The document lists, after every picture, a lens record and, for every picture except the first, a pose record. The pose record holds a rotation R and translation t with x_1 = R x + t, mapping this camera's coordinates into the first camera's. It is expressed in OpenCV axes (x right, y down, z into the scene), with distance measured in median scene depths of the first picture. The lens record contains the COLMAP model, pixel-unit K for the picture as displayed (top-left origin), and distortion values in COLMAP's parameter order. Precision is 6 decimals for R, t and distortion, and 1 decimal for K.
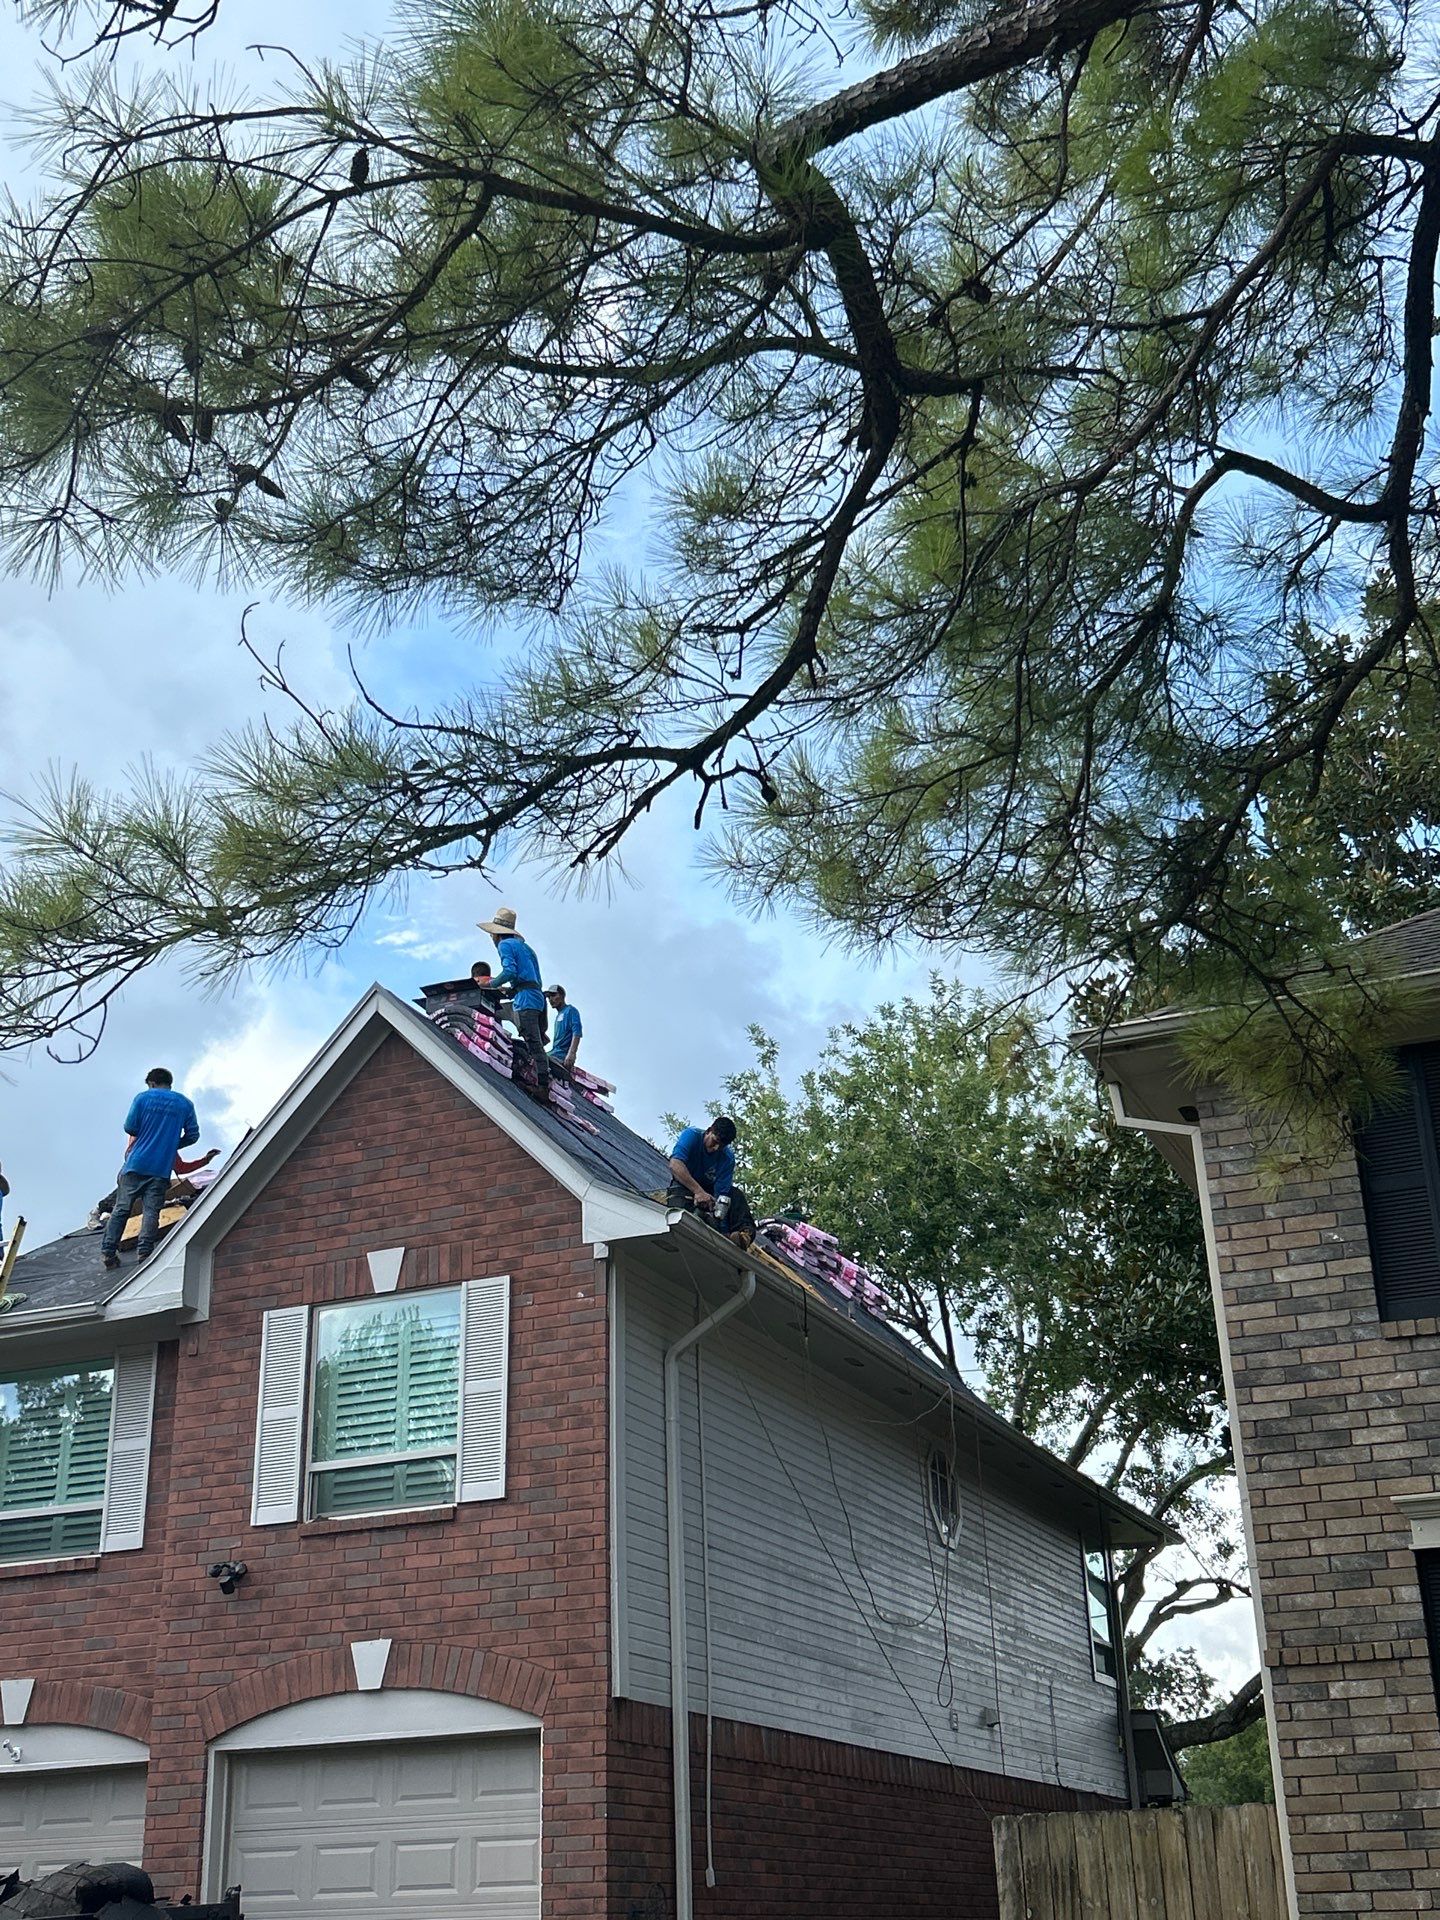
lens RADIAL K [[2439.3, 0, 720.0], [0, 2439.3, 960.0], [0, 0, 1]] dist [0.233750, -0.860175]
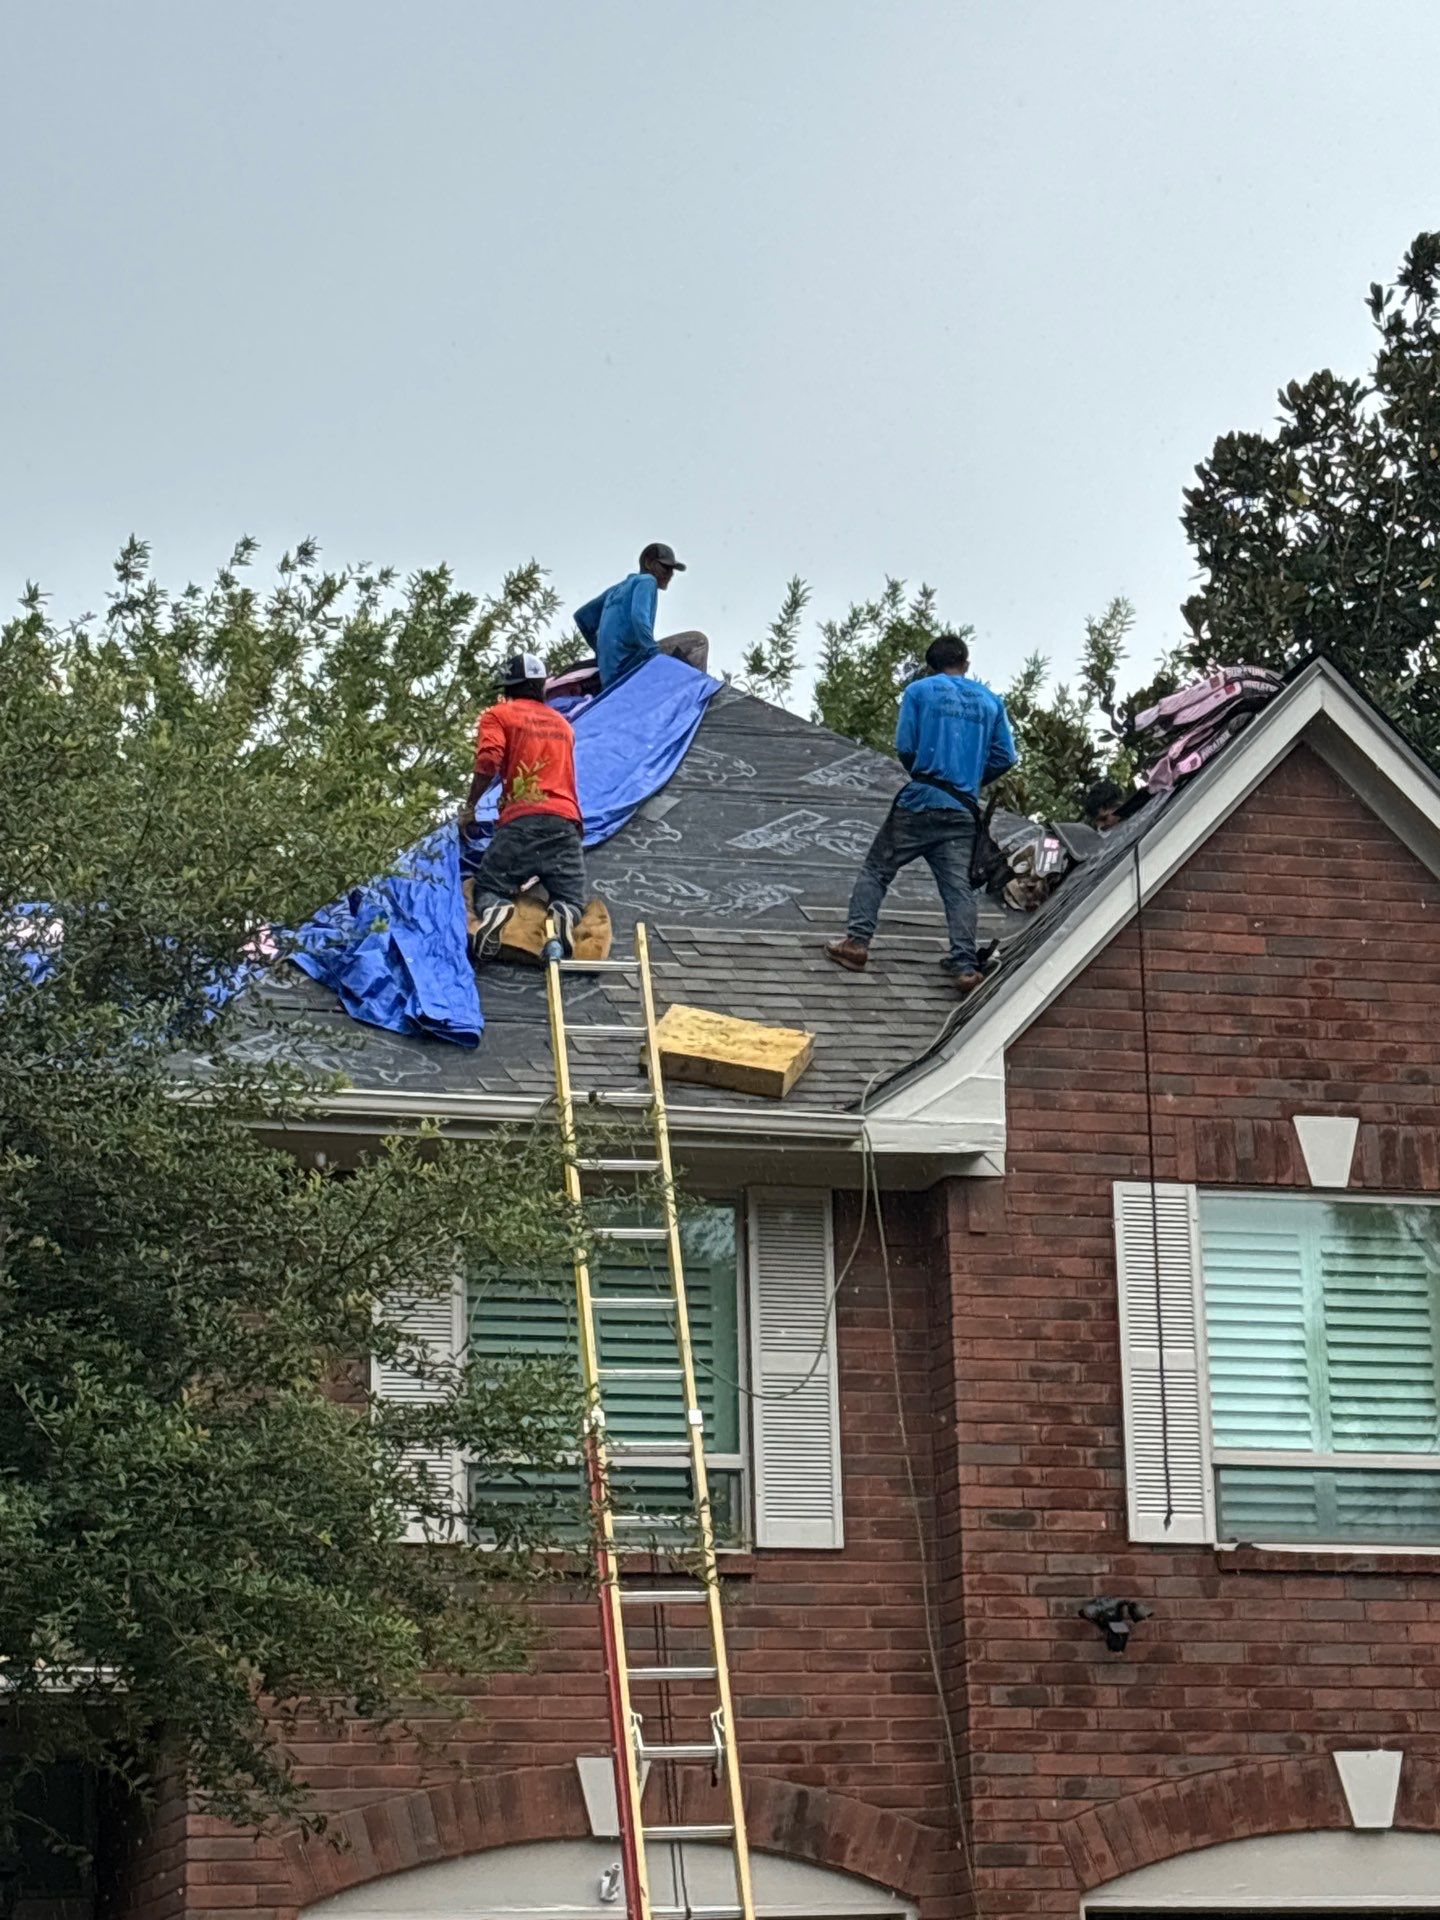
lens RADIAL K [[5142.2, 0, 779.4], [0, 5142.2, 957.9], [0, 0, 1]] dist [0.031702, 1.454149]
pose [[0.749877, 0.163720, 0.640999, -1.029437], [-0.246759, 0.968193, 0.041384, 0.060678], [-0.613835, -0.189205, 0.766425, 0.127143]]
